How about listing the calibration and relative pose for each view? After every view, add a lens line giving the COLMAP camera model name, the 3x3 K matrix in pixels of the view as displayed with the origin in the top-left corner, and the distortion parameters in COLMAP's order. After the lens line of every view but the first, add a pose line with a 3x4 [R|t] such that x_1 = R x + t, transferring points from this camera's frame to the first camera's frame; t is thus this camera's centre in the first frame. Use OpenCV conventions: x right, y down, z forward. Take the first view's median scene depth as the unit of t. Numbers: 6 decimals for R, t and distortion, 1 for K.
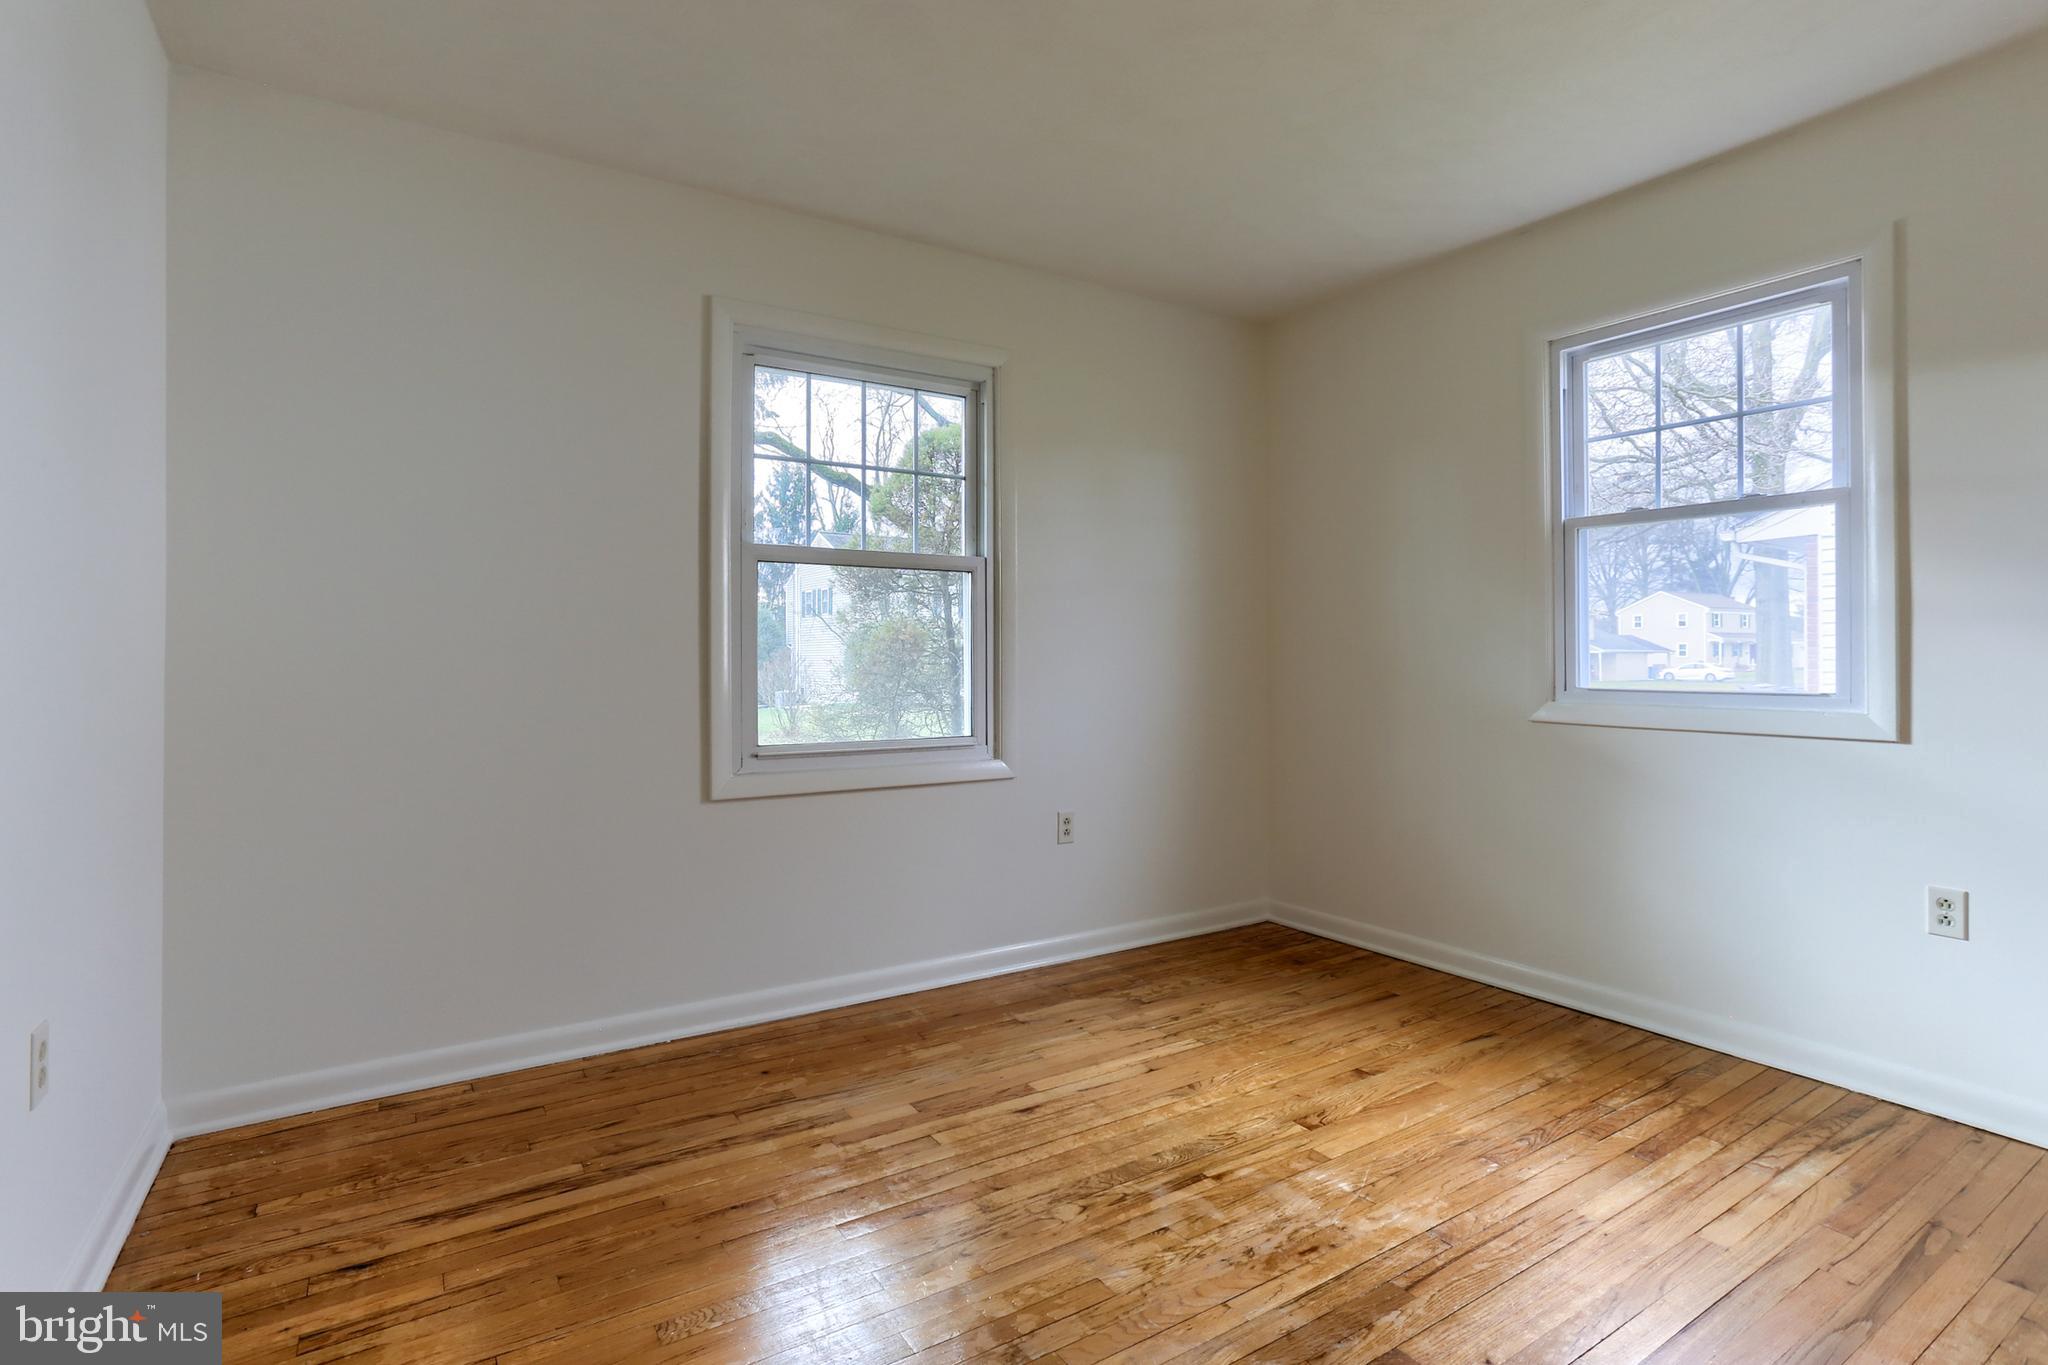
lens RADIAL K [[1008.0, 0, 1027.6], [0, 1008.0, 666.2], [0, 0, 1]] dist [-0.046420, 0.030679]
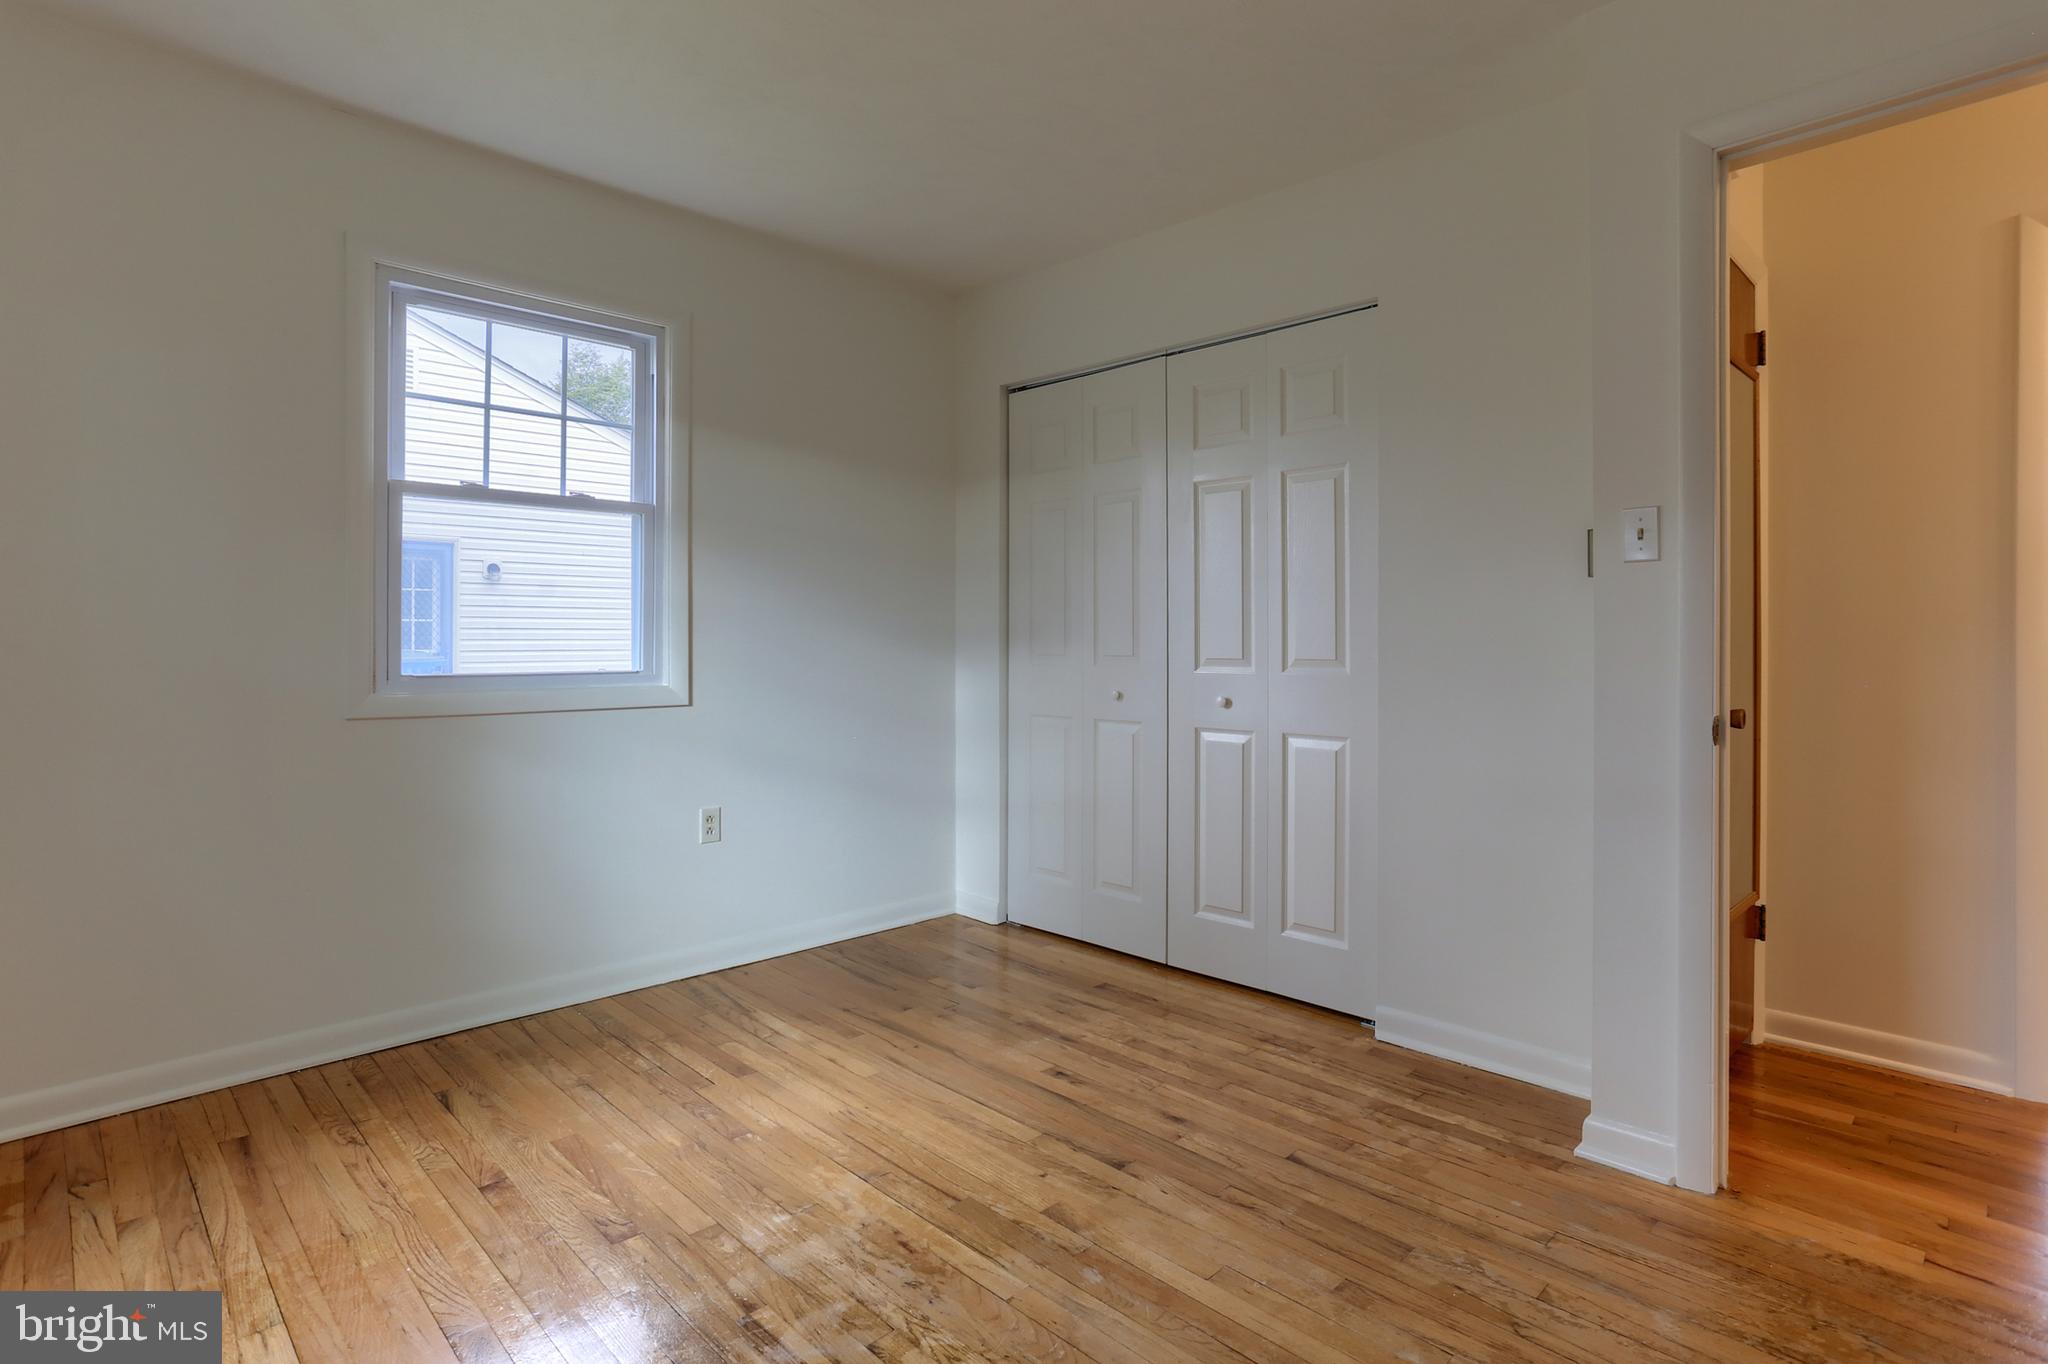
lens RADIAL K [[1013.7, 0, 1043.0], [0, 1013.7, 646.0], [0, 0, 1]] dist [-0.051412, 0.030242]
pose [[-0.203204, -0.002959, 0.979132, -0.540819], [0.006349, 0.999970, 0.004339, -0.005480], [-0.979116, 0.007099, -0.203179, 0.816195]]
